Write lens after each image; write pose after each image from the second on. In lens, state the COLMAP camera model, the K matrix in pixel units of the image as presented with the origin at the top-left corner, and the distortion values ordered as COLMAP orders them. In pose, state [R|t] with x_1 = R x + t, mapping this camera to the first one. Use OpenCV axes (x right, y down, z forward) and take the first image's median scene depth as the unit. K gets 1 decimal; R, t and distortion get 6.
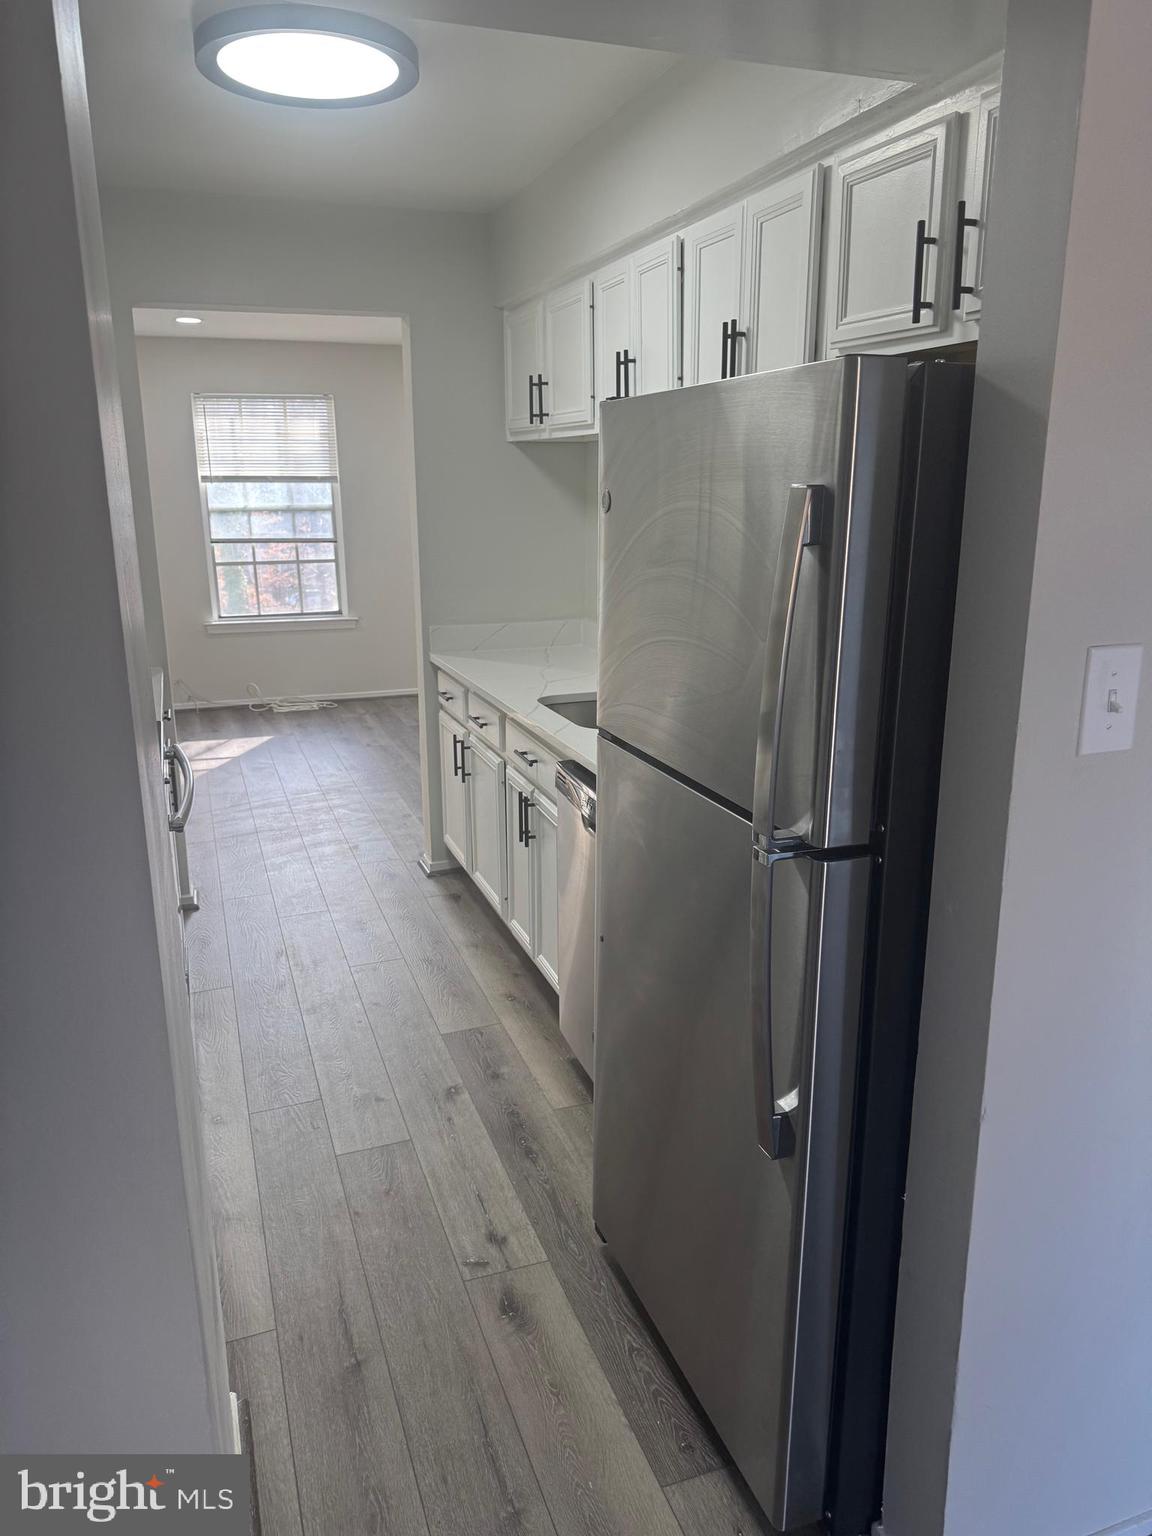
lens RADIAL K [[1086.5, 0, 575.5], [0, 1086.5, 769.2], [0, 0, 1]] dist [0.032154, -0.039801]
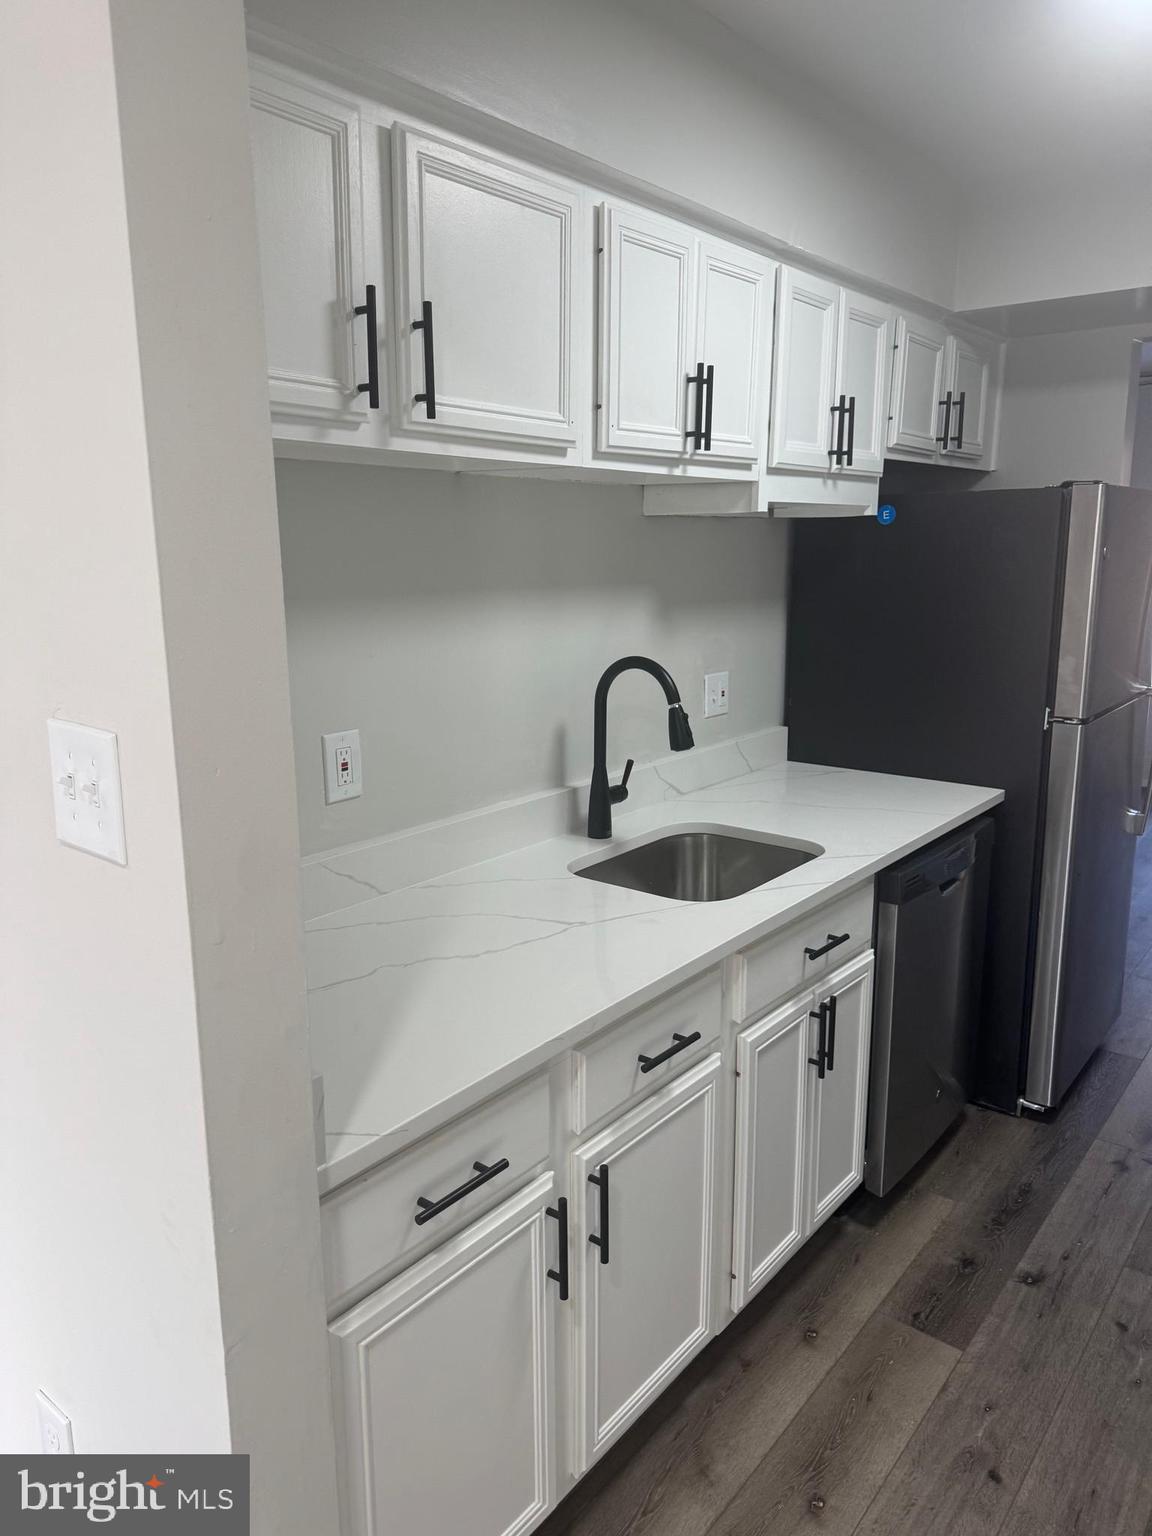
lens RADIAL K [[1086.5, 0, 573.5], [0, 1086.5, 759.9], [0, 0, 1]] dist [0.032154, -0.039801]
pose [[-0.524108, -0.162443, 0.836016, -0.556670], [0.230030, 0.918155, 0.322612, -0.404895], [-0.819998, 0.361392, -0.443846, 1.512039]]
